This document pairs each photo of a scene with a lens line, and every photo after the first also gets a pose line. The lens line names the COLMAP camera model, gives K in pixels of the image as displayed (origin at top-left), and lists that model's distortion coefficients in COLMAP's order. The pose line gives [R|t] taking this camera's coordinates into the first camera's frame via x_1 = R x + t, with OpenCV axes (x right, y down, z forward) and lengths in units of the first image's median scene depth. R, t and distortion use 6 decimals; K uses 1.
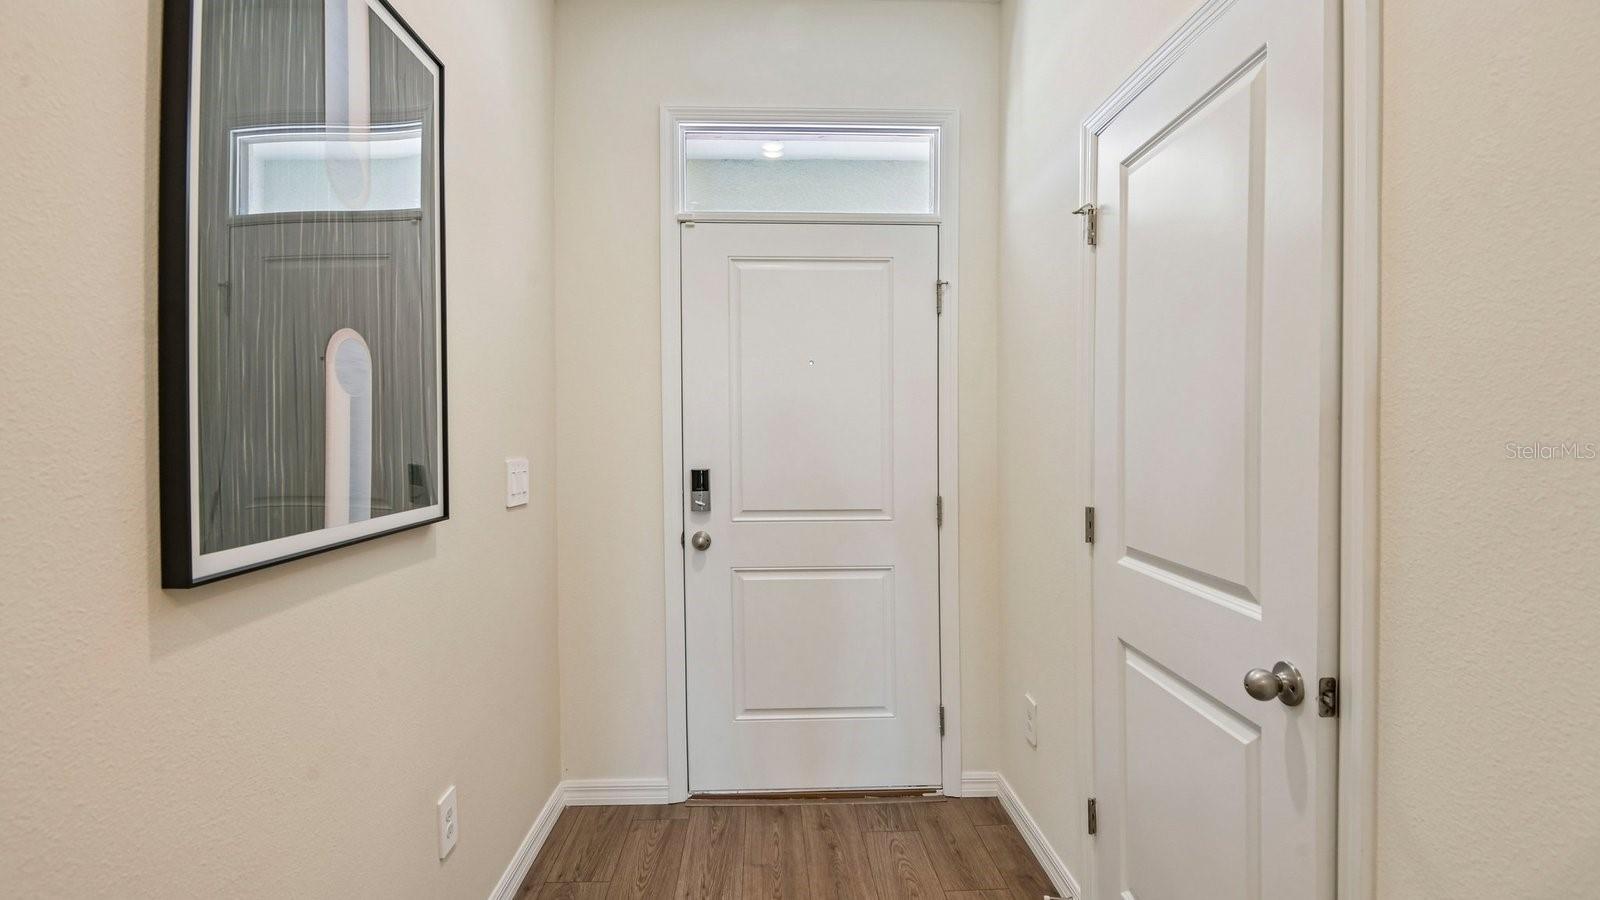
lens RADIAL K [[737.6, 0, 800.6], [0, 737.6, 449.9], [0, 0, 1]] dist [-0.031788, -0.008760]
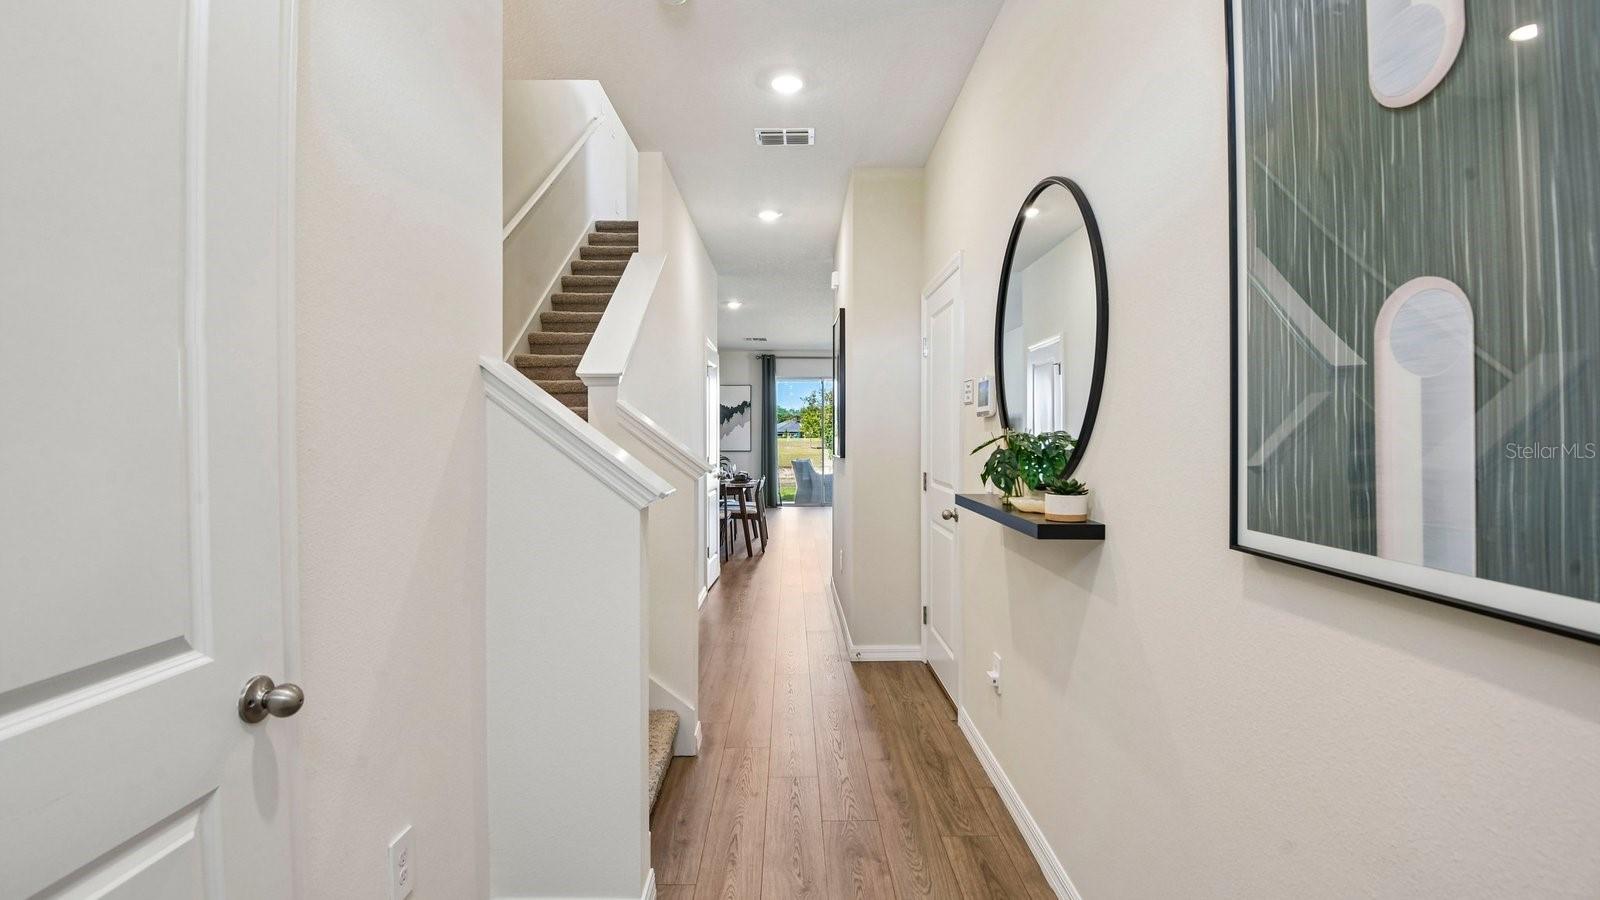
lens RADIAL K [[733.7, 0, 800.1], [0, 733.7, 437.0], [0, 0, 1]] dist [-0.000072, -0.000001]
pose [[-0.999621, 0.003001, 0.027349, -0.068166], [0.003667, 0.999697, 0.024343, -0.041345], [-0.027268, 0.024434, -0.999329, 1.885647]]
